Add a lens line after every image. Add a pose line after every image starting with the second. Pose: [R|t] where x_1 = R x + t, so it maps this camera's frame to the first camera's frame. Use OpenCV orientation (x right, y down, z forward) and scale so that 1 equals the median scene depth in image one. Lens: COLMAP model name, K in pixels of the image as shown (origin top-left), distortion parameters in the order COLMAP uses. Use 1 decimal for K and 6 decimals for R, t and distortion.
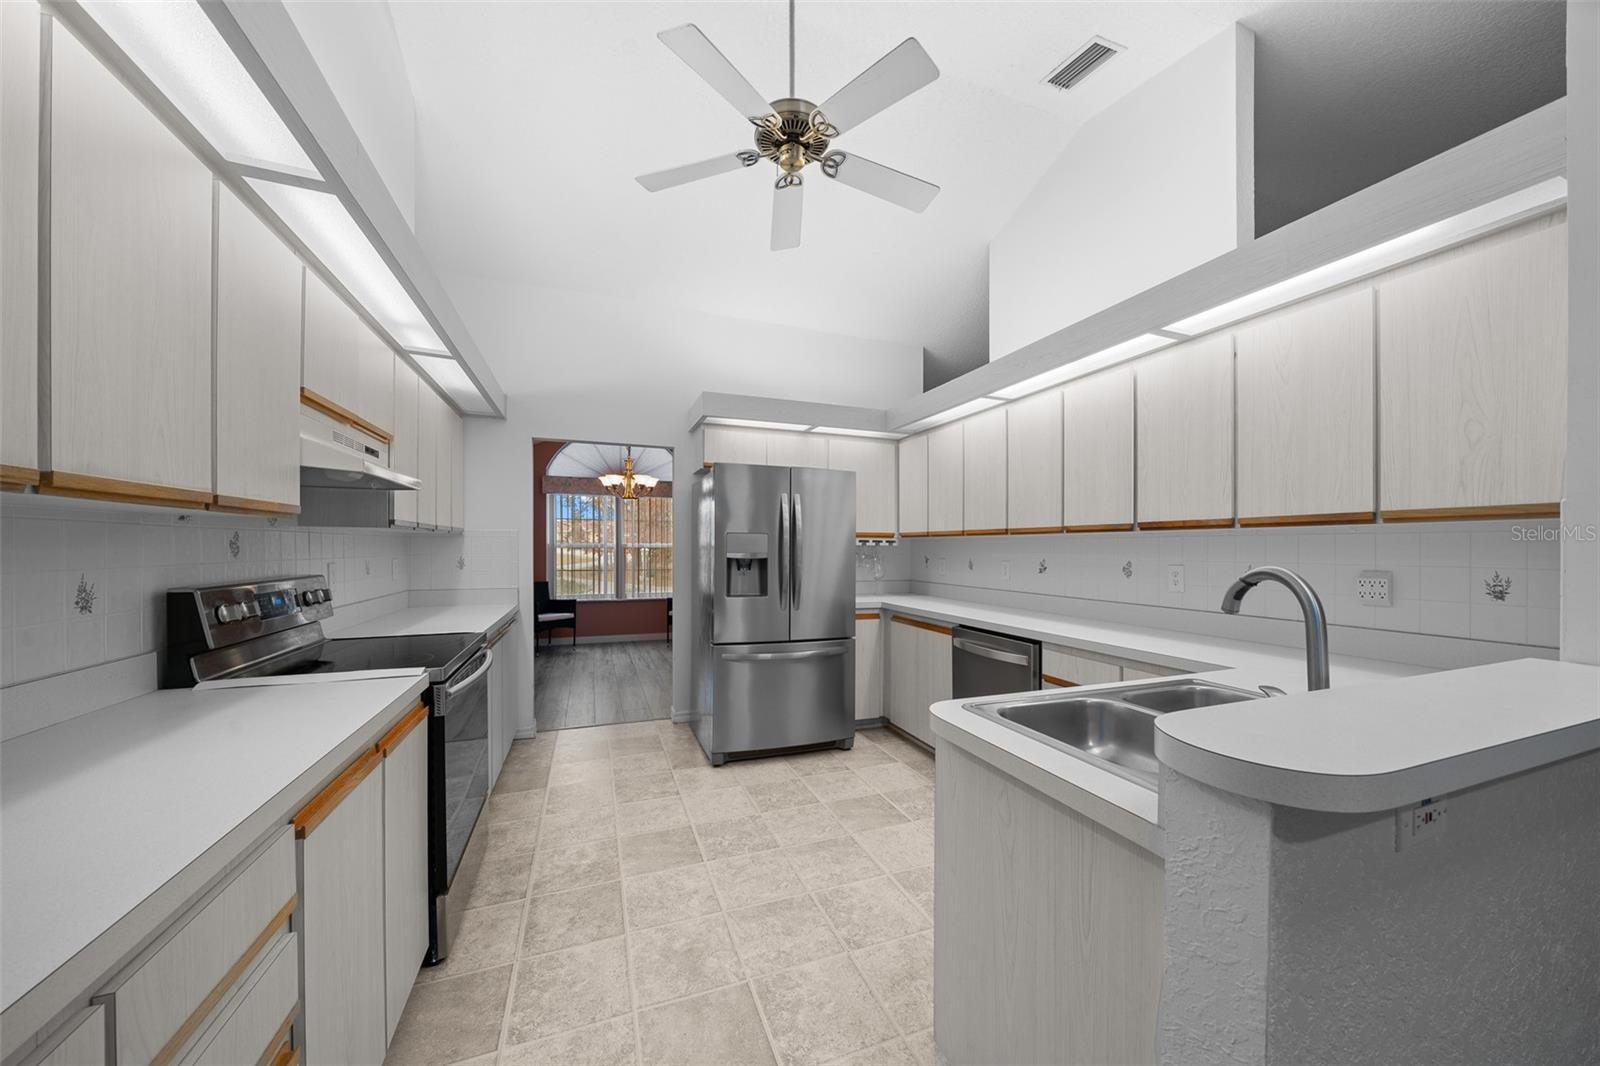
lens RADIAL K [[552.9, 0, 796.2], [0, 552.9, 553.0], [0, 0, 1]] dist [-0.009965, 0.000016]
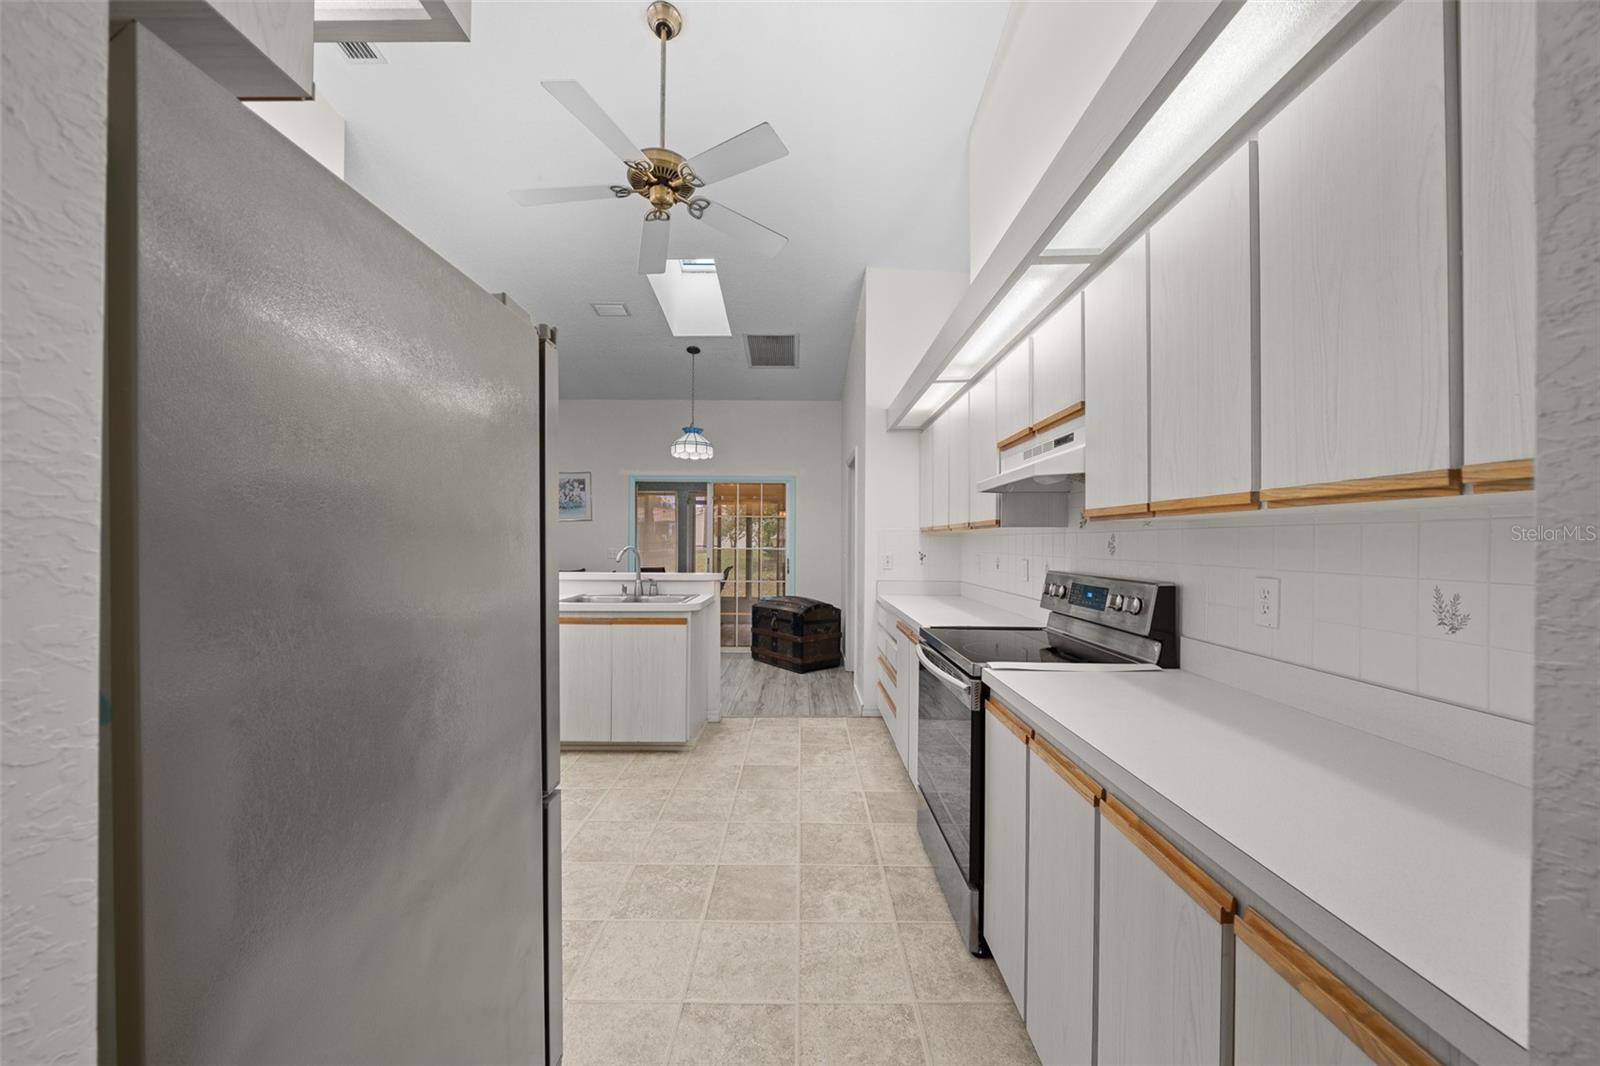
lens RADIAL K [[551.1, 0, 801.4], [0, 551.1, 537.2], [0, 0, 1]] dist [-0.008609, 0.000036]
pose [[-0.937916, -0.006257, 0.346806, -0.662713], [-0.004900, 0.999977, 0.004792, -0.026764], [-0.346828, 0.002795, -0.937925, 1.928072]]
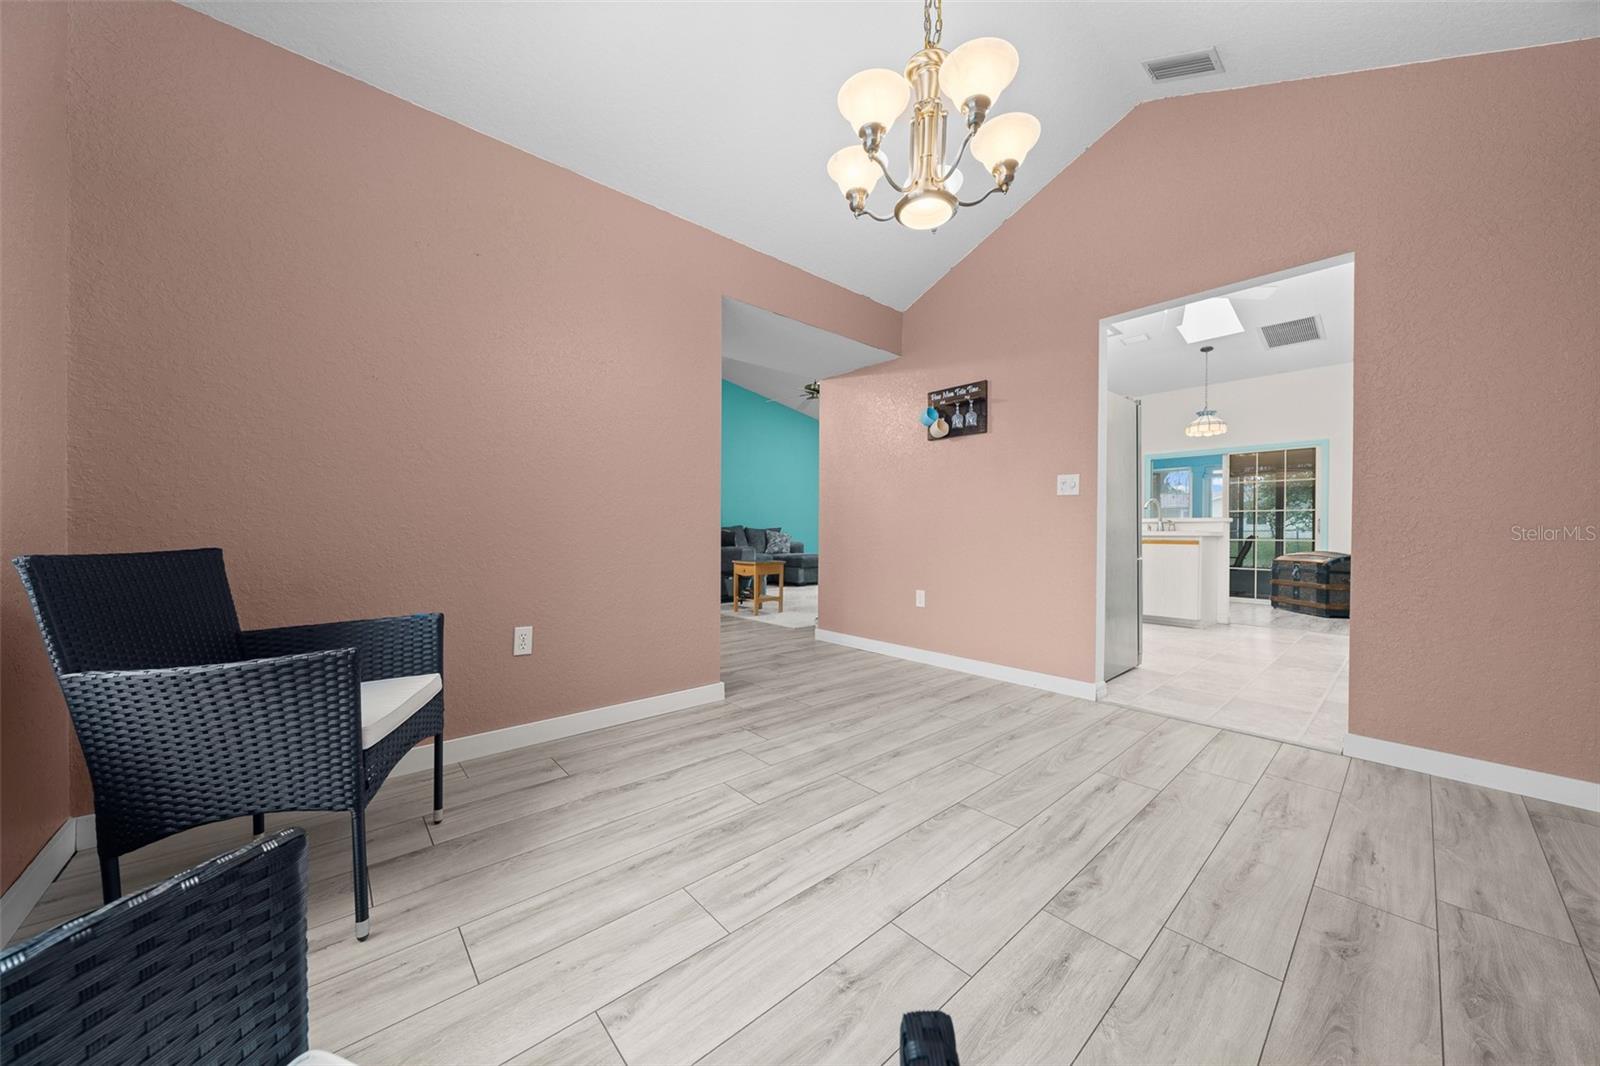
lens RADIAL K [[533.7, 0, 804.5], [0, 533.7, 530.0], [0, 0, 1]] dist [-0.000712, -0.000026]
pose [[-0.358923, -0.007803, 0.933334, -1.366037], [-0.000023, 0.999965, 0.008352, 0.147032], [-0.933367, 0.002976, -0.358911, 3.005974]]
